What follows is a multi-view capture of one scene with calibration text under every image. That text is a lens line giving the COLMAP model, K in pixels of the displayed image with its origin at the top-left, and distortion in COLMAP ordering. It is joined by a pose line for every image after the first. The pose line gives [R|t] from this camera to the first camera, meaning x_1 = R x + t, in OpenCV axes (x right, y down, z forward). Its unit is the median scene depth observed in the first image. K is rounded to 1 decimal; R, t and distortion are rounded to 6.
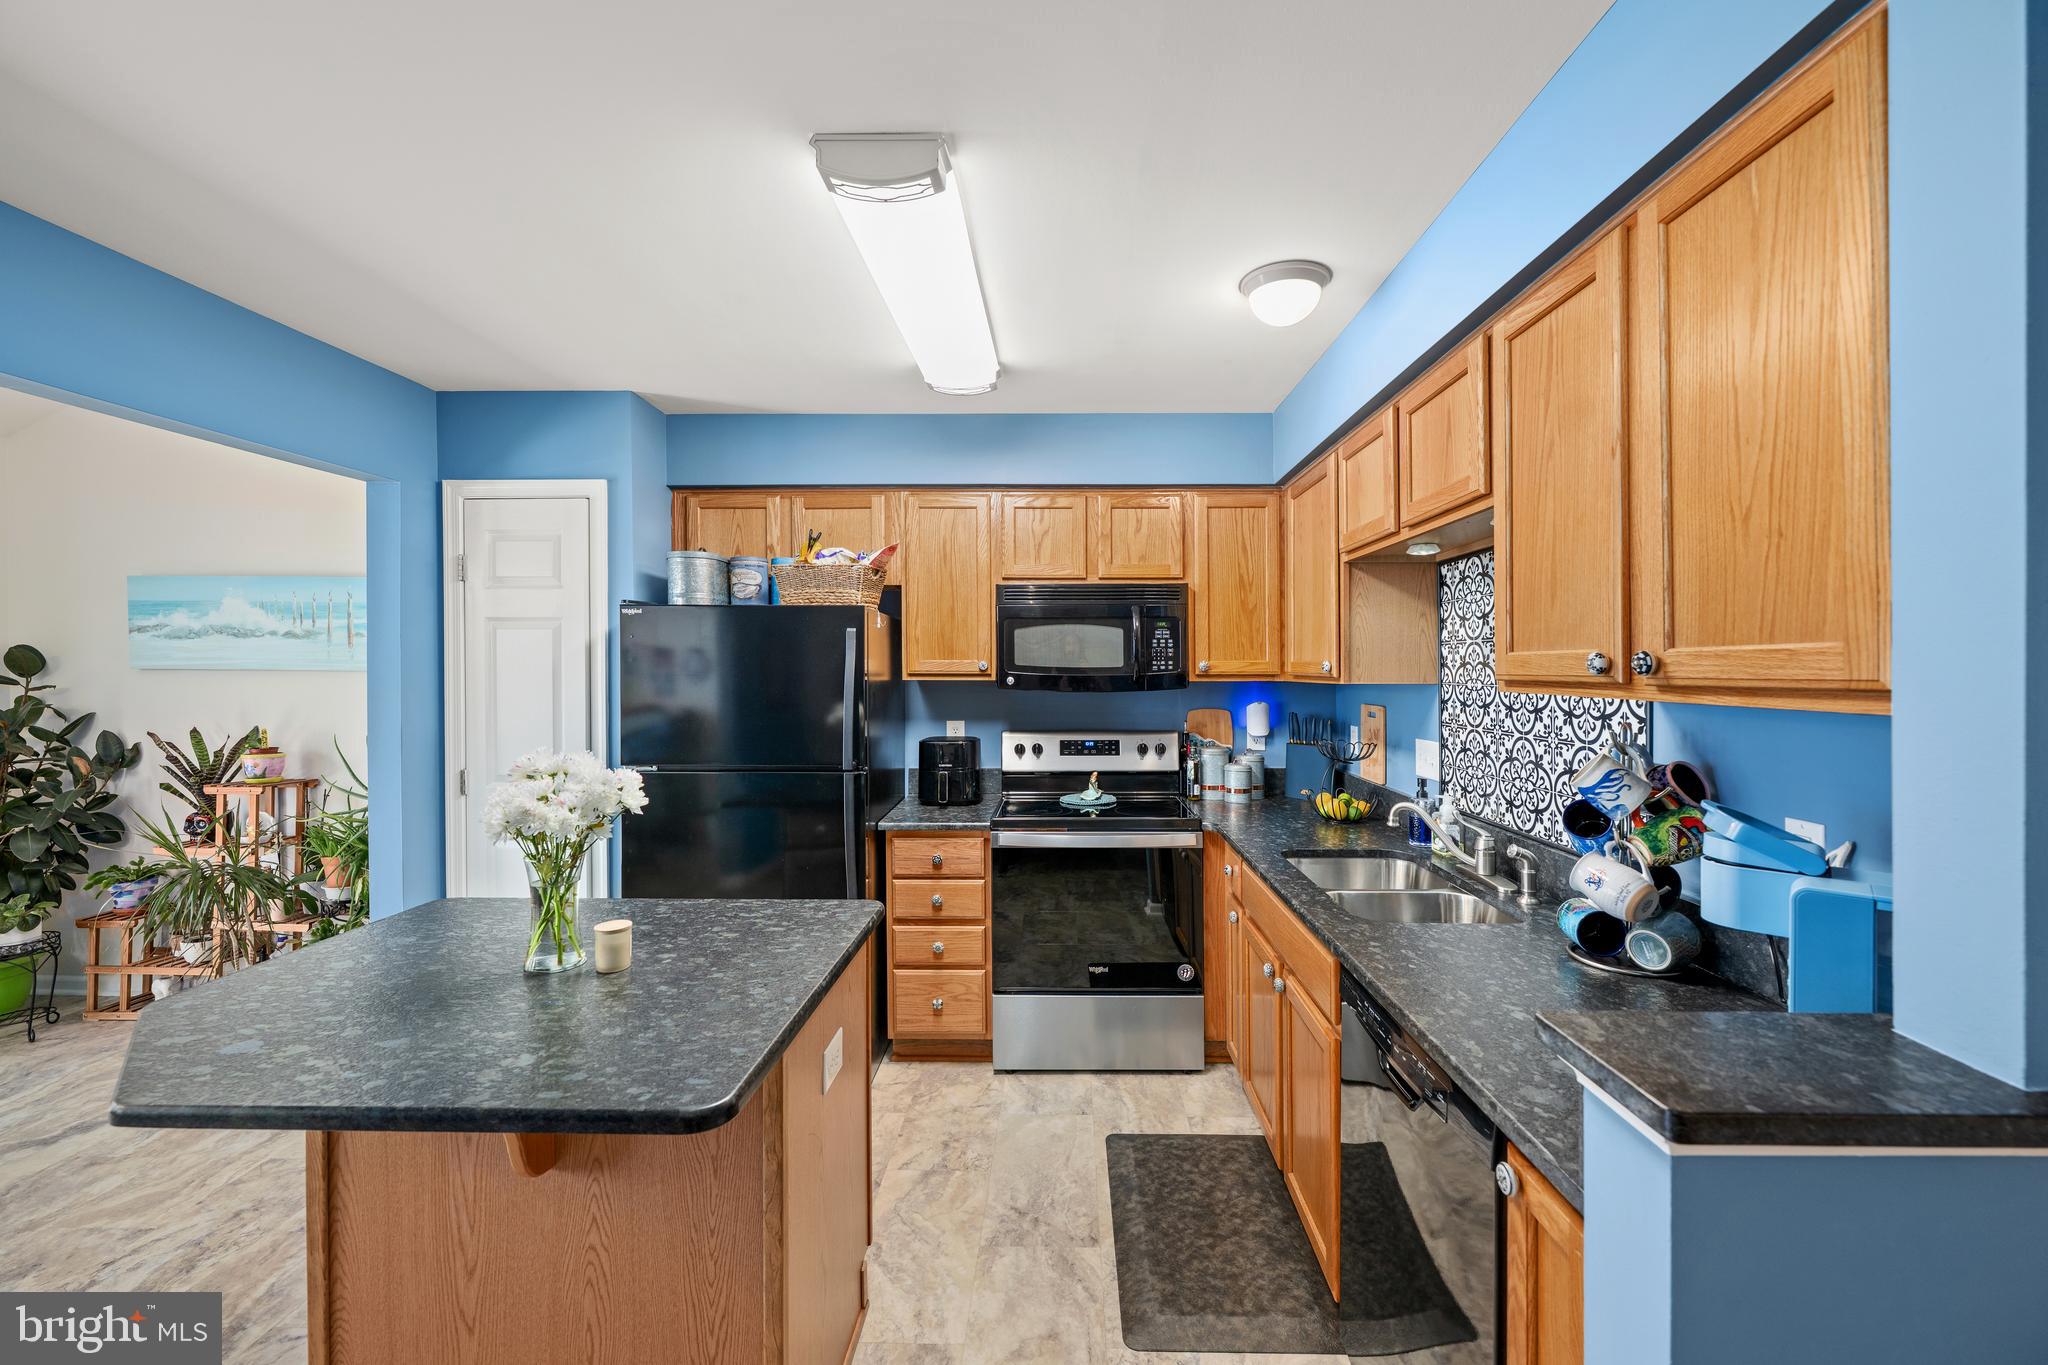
lens RADIAL K [[764.2, 0, 1067.0], [0, 764.2, 674.6], [0, 0, 1]] dist [-0.000737, -0.000027]
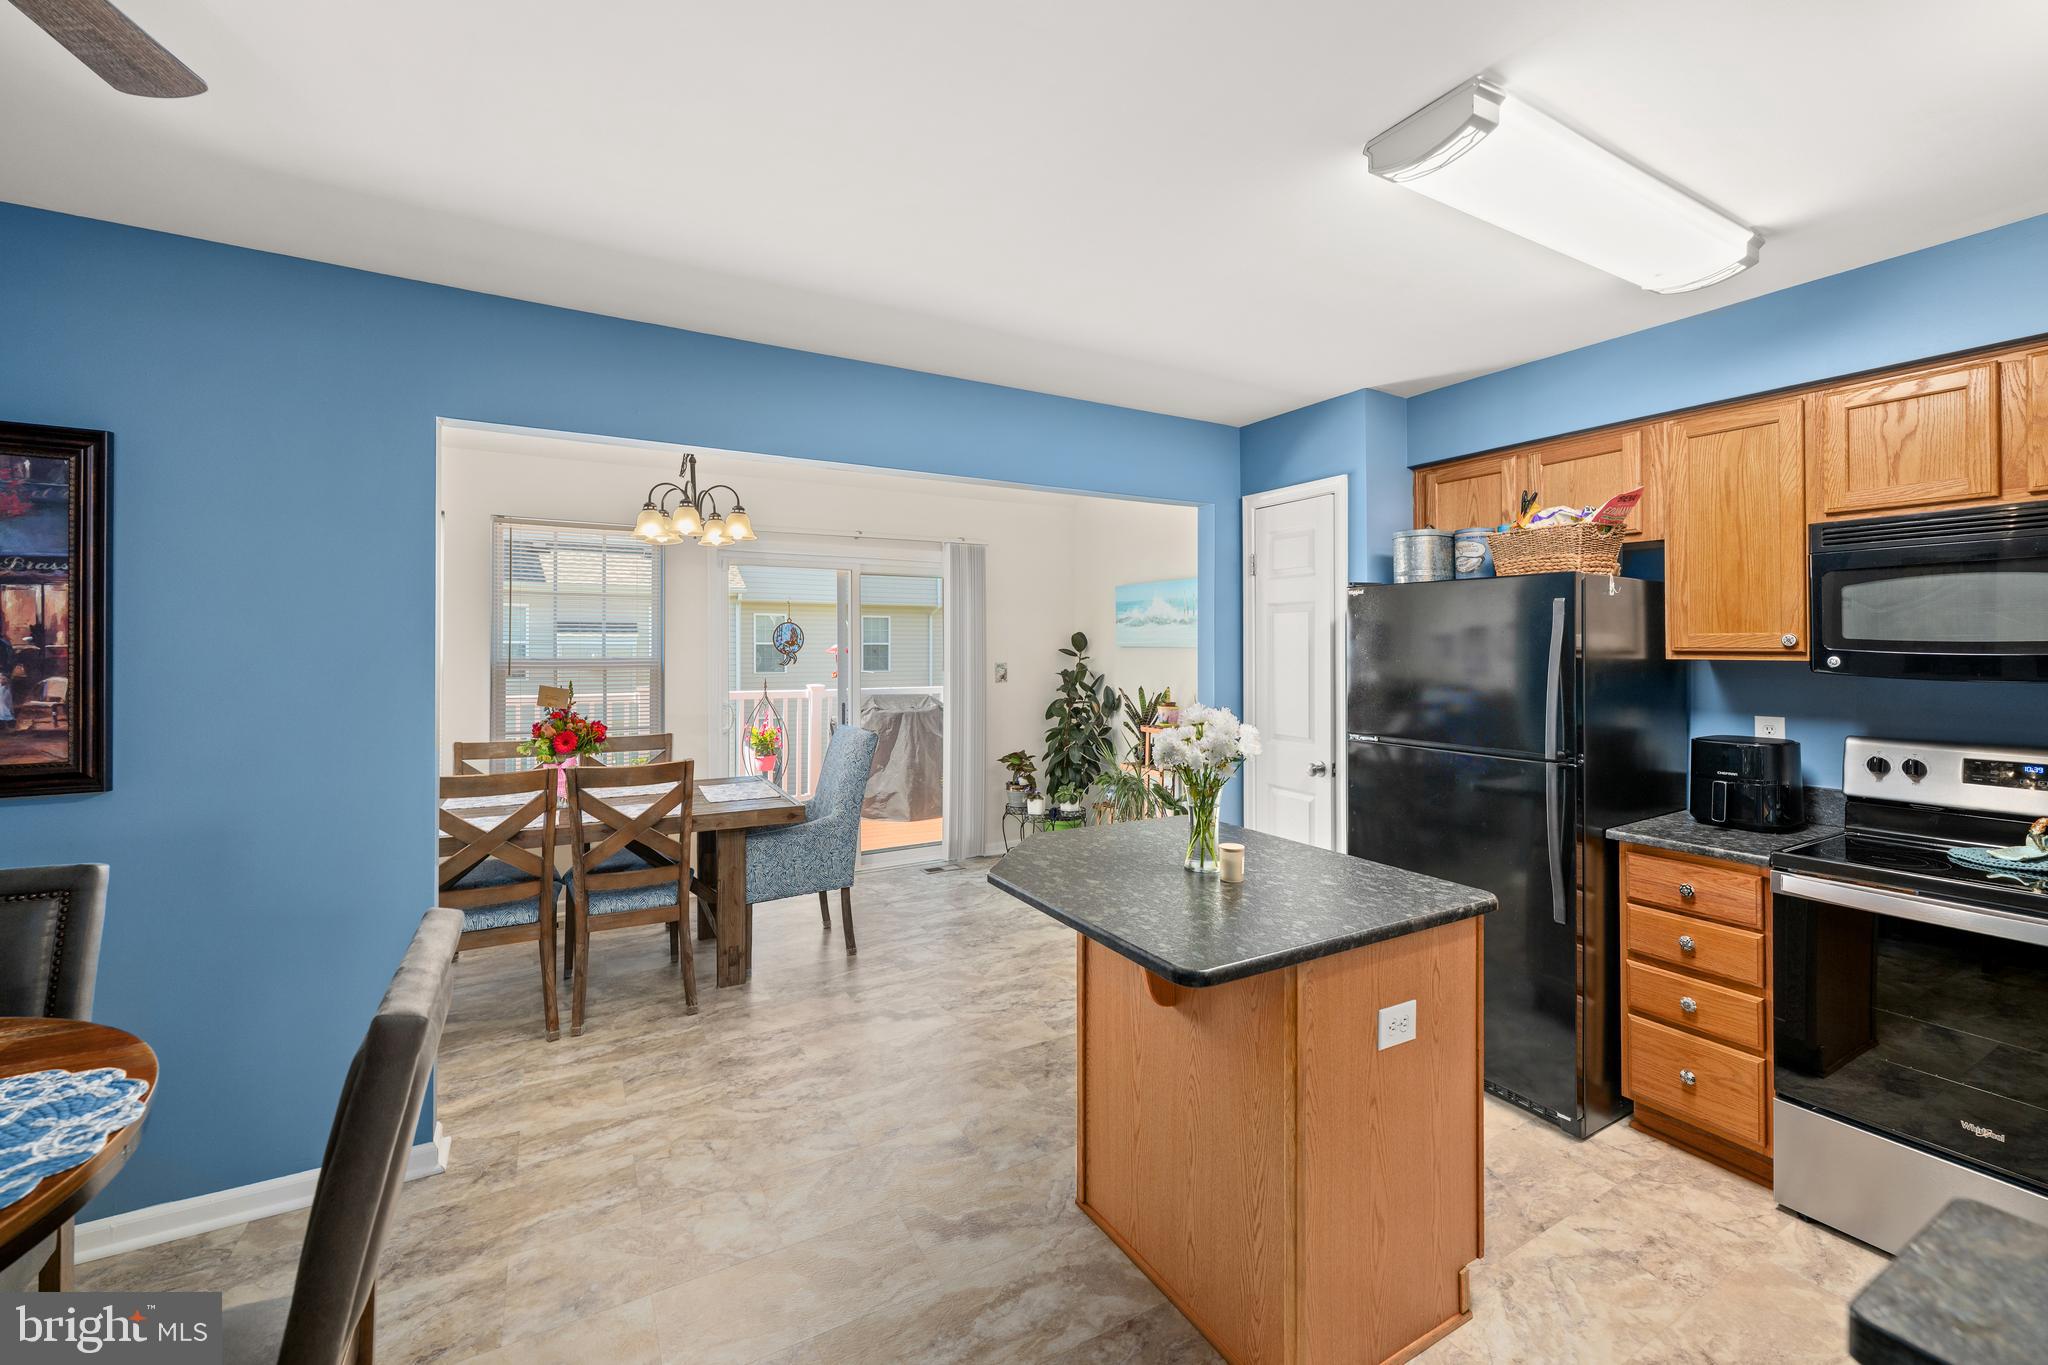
lens RADIAL K [[866.9, 0, 1080.3], [0, 866.9, 650.1], [0, 0, 1]] dist [-0.000630, -0.000040]
pose [[0.531163, 0.001988, -0.847267, 0.245167], [-0.005952, 0.999981, -0.001384, 0.002871], [0.847249, 0.005778, 0.531165, 0.010251]]
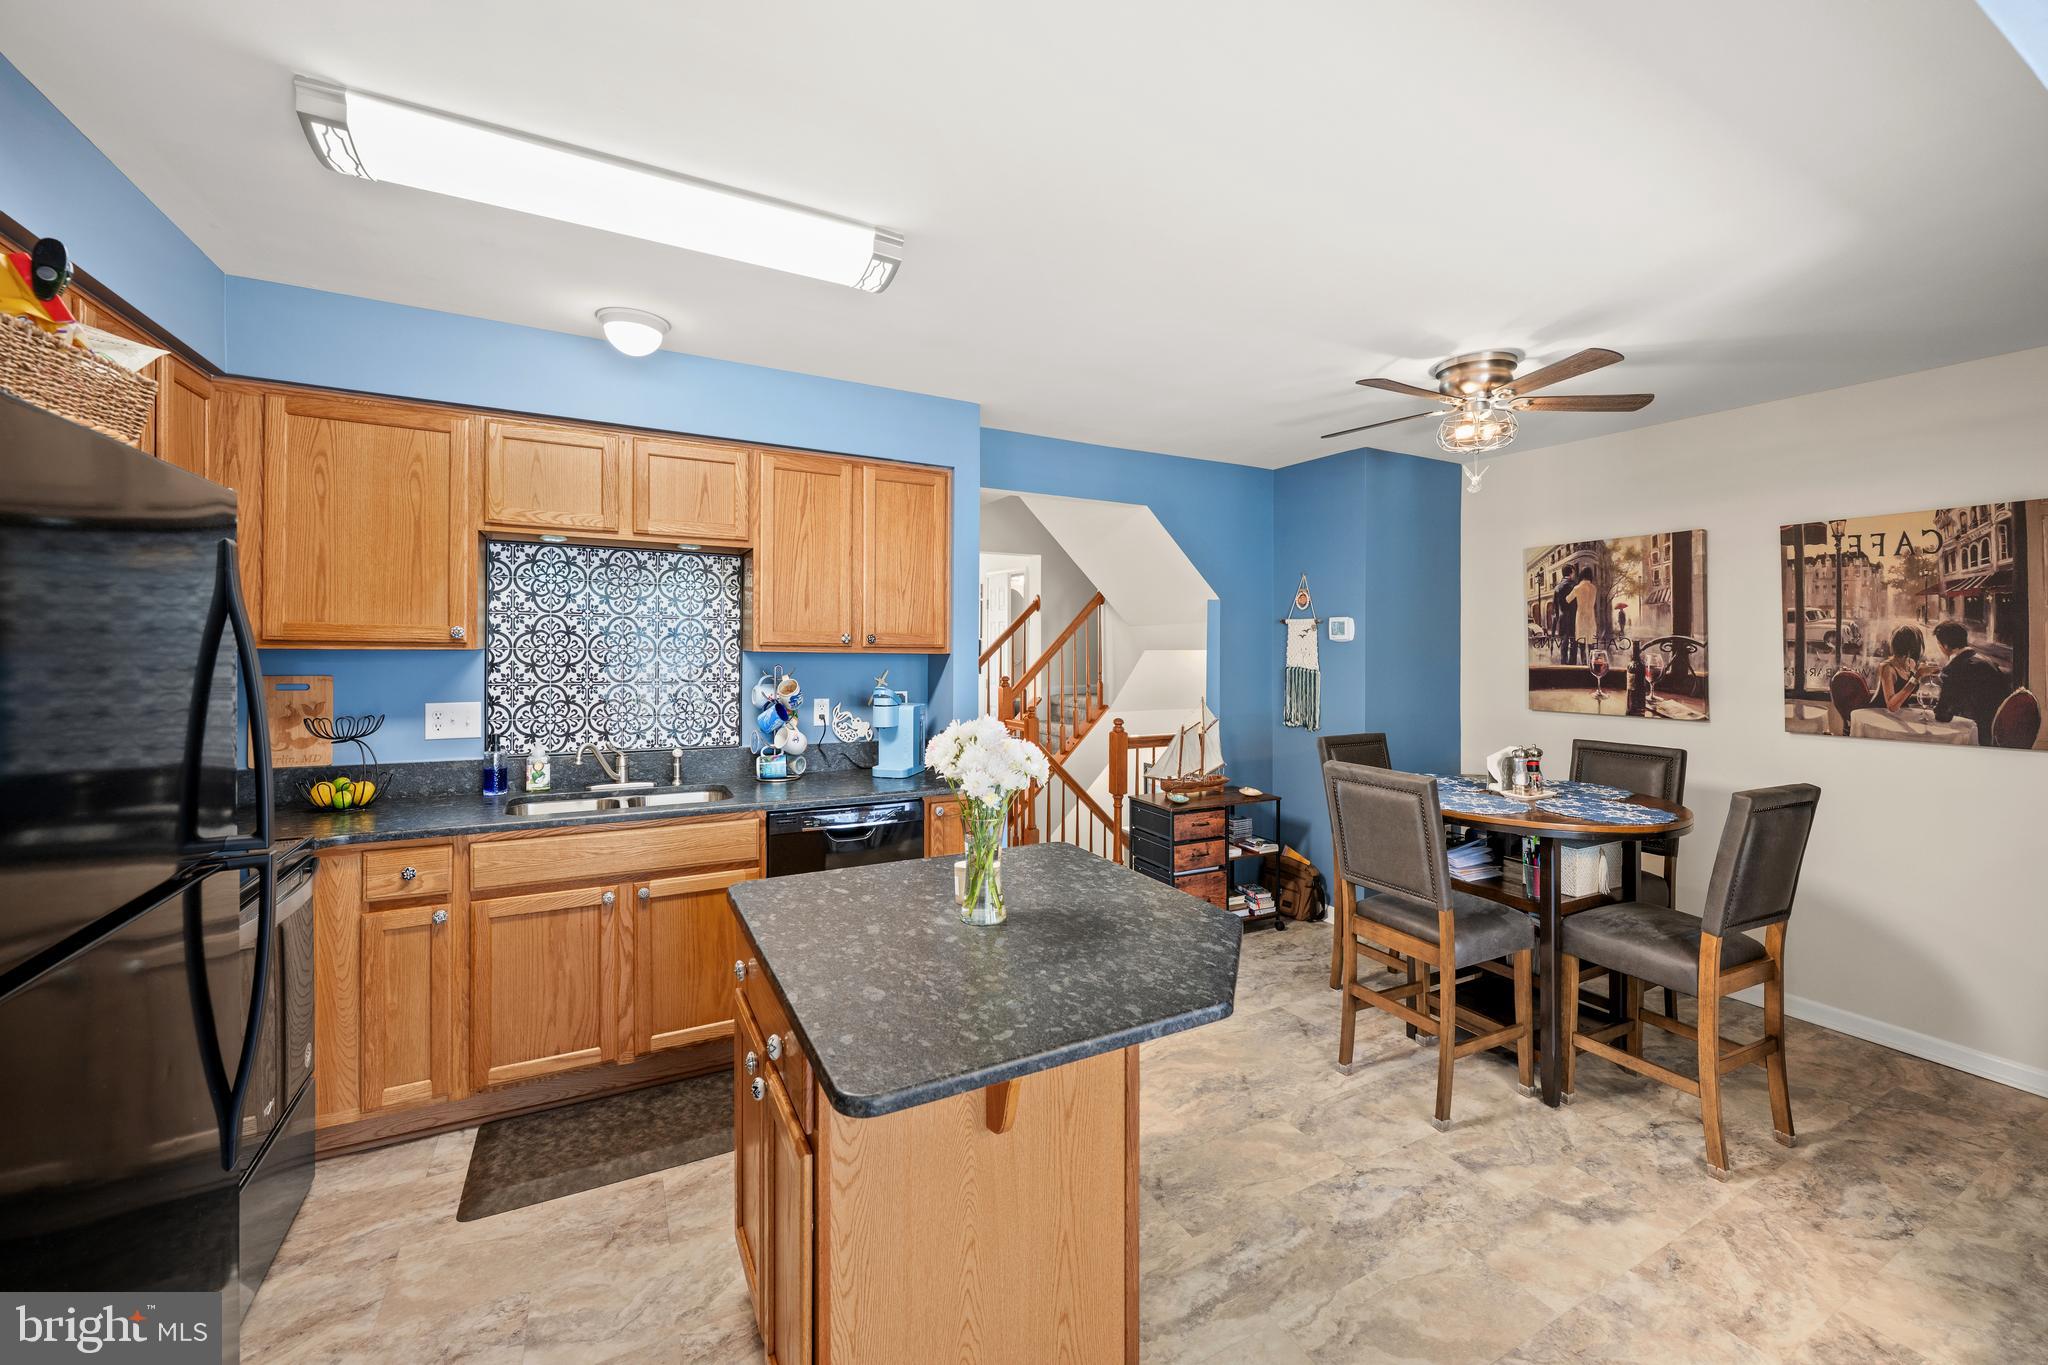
lens RADIAL K [[866.9, 0, 1080.3], [0, 866.9, 650.1], [0, 0, 1]] dist [-0.000630, -0.000040]
pose [[-0.507642, -0.012515, 0.861477, -0.920194], [-0.007105, 0.999921, 0.010339, -0.004335], [-0.861539, -0.000873, -0.507691, 0.795136]]
